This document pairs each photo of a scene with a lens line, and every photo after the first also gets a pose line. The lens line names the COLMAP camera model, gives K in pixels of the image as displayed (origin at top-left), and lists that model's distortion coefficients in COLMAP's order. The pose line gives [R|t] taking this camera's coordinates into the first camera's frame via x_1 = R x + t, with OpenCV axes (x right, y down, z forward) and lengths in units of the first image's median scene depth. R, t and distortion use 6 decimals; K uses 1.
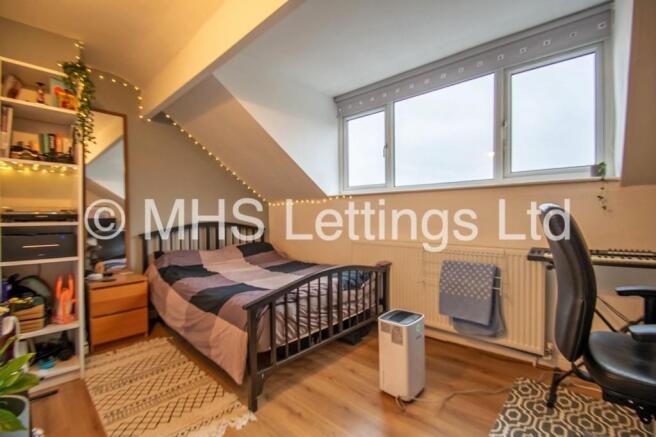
lens RADIAL K [[286.0, 0, 328.0], [0, 286.0, 218.5], [0, 0, 1]] dist [0.000645, -0.000020]
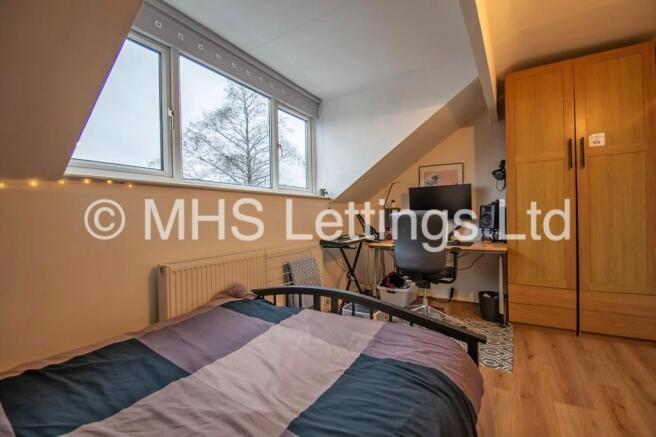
lens RADIAL K [[286.0, 0, 328.0], [0, 286.0, 218.5], [0, 0, 1]] dist [0.000645, -0.000020]
pose [[-0.196938, -0.003365, 0.980410, -0.616030], [0.031749, 0.999448, 0.009808, -0.010772], [-0.979902, 0.033058, -0.196722, 0.957508]]
